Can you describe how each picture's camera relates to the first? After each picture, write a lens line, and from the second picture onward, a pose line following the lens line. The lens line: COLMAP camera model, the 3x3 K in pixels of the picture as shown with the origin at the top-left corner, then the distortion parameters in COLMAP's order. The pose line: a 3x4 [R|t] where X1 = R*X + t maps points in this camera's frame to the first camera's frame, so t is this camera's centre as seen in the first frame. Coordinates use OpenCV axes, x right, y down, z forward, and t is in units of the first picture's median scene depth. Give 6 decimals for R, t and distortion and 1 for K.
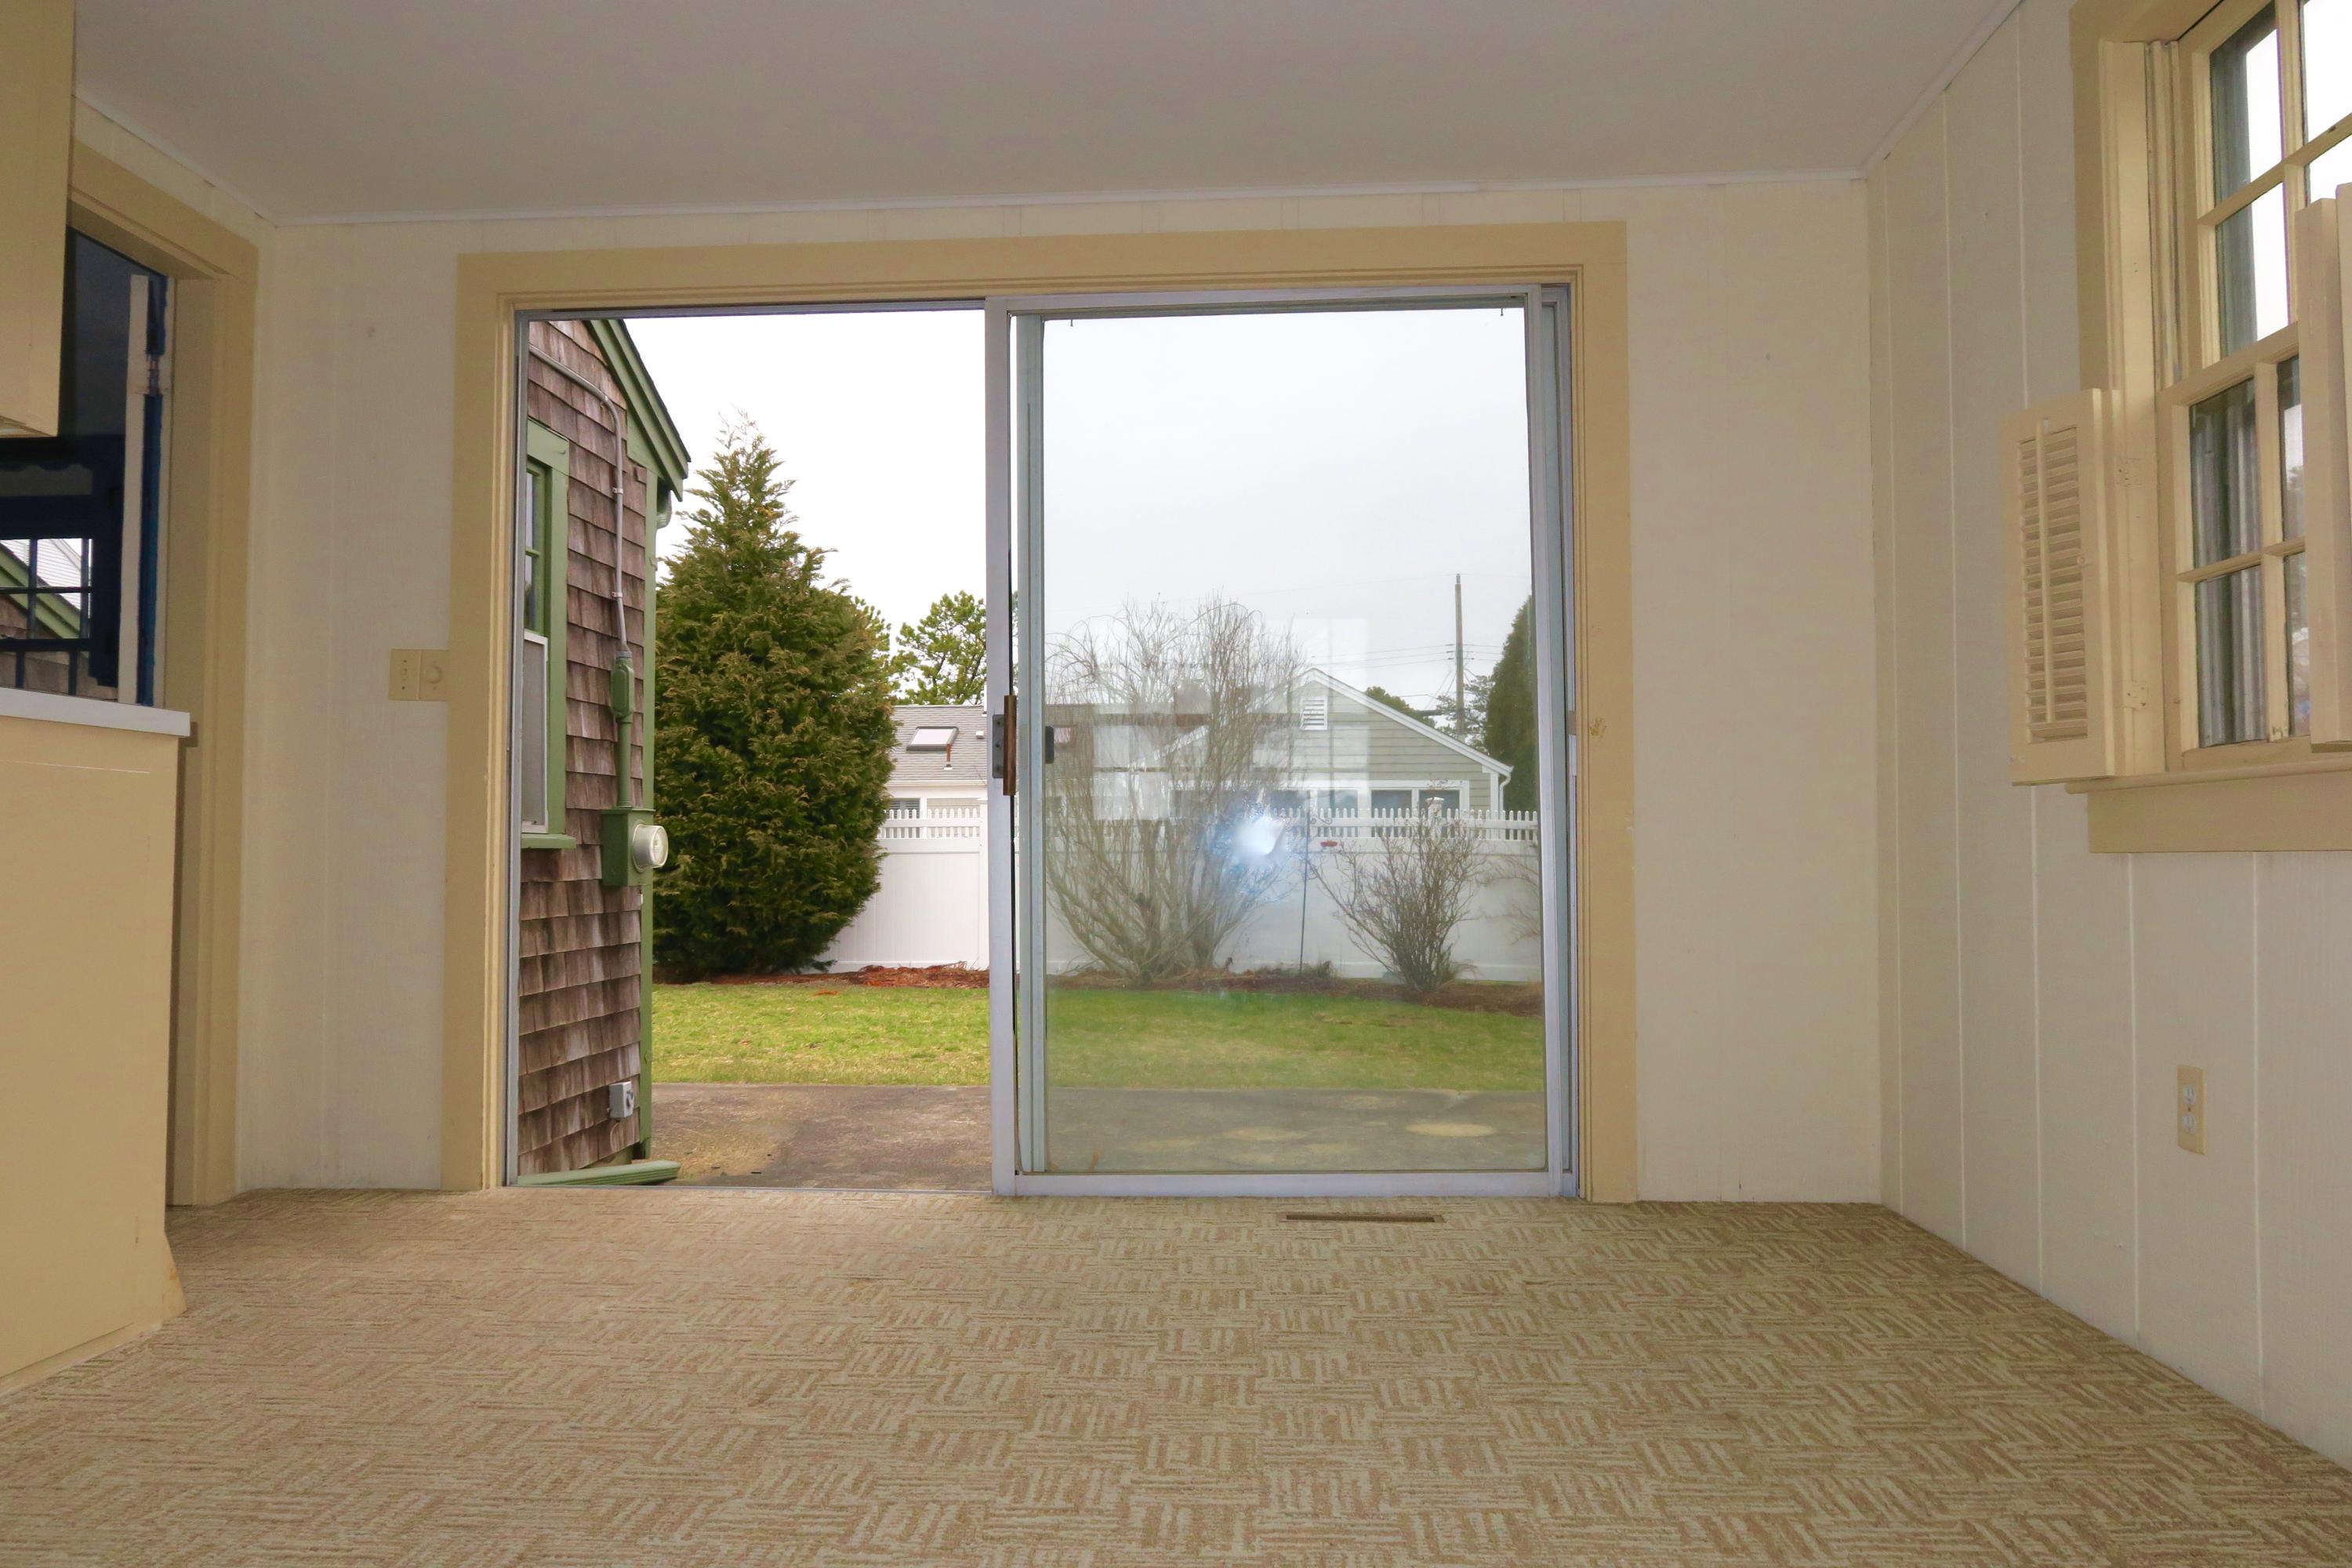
lens RADIAL K [[1627.9, 0, 1176.0], [0, 1627.9, 784.0], [0, 0, 1]] dist [0.000920, 0.000071]
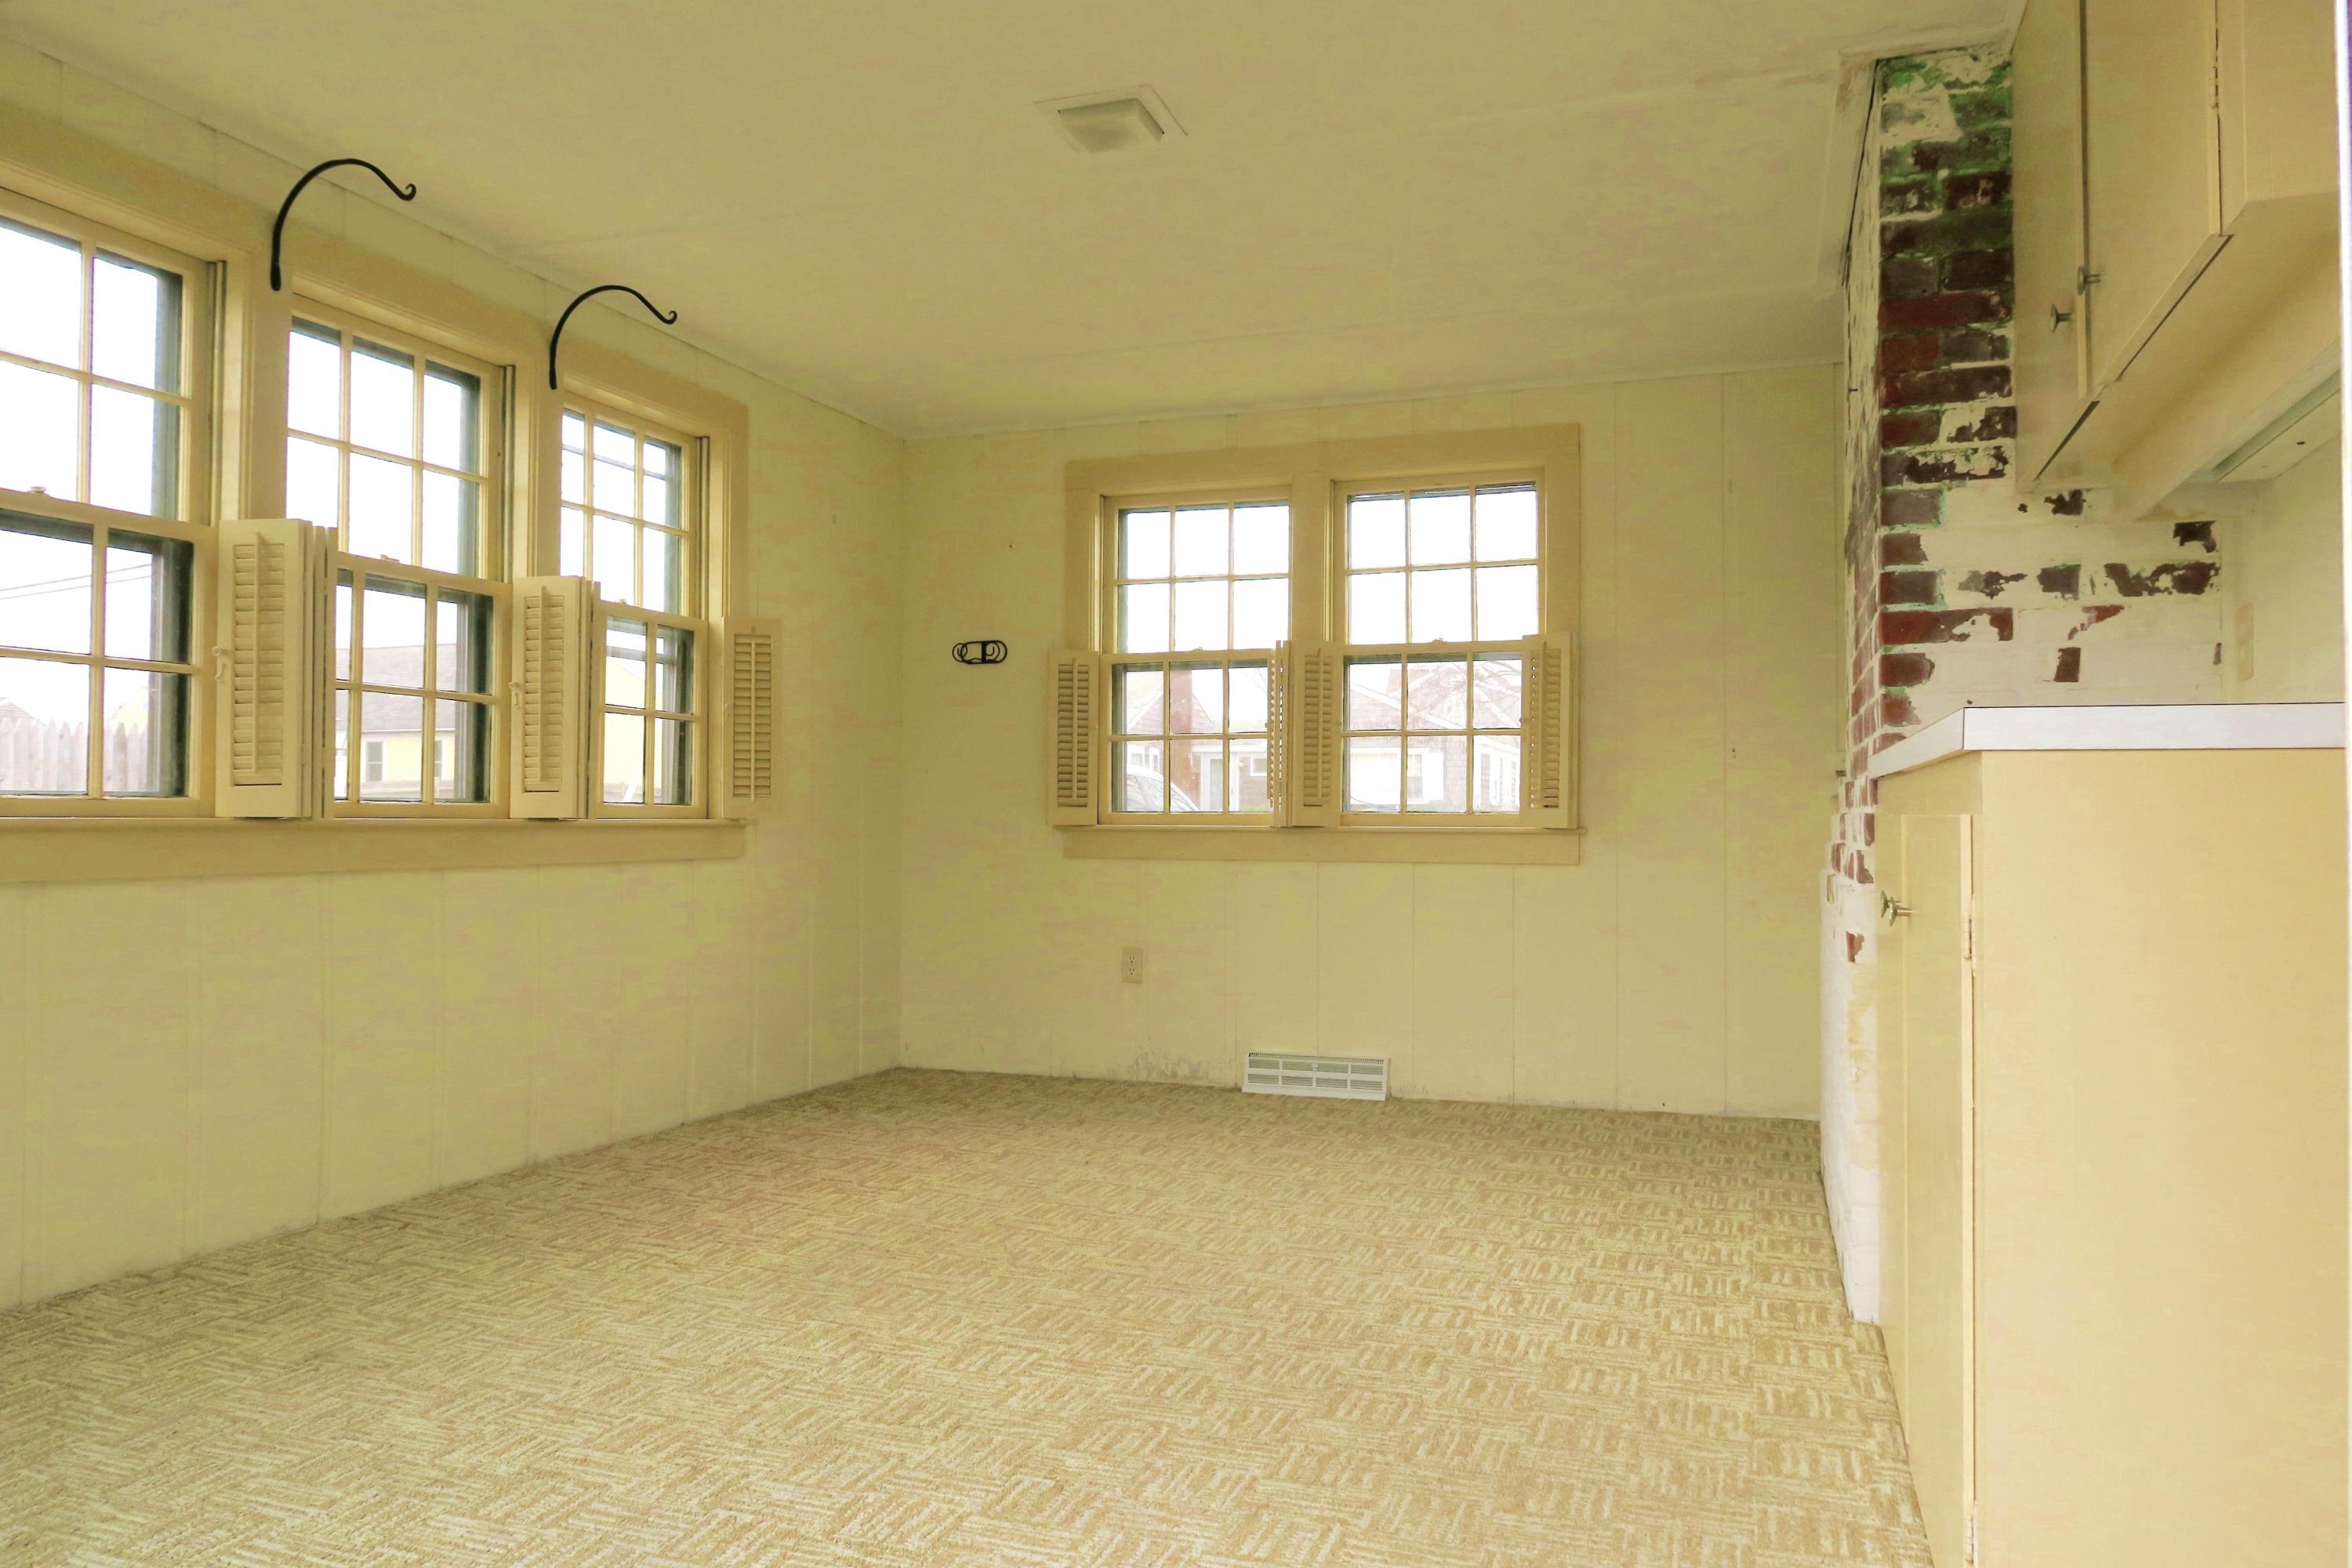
lens RADIAL K [[1627.9, 0, 1176.0], [0, 1627.9, 784.0], [0, 0, 1]] dist [0.000920, 0.000071]
pose [[-0.959575, 0.003691, 0.281427, -0.647290], [-0.015524, 0.997698, -0.066016, 0.035742], [-0.281023, -0.067716, -0.957309, 2.118426]]
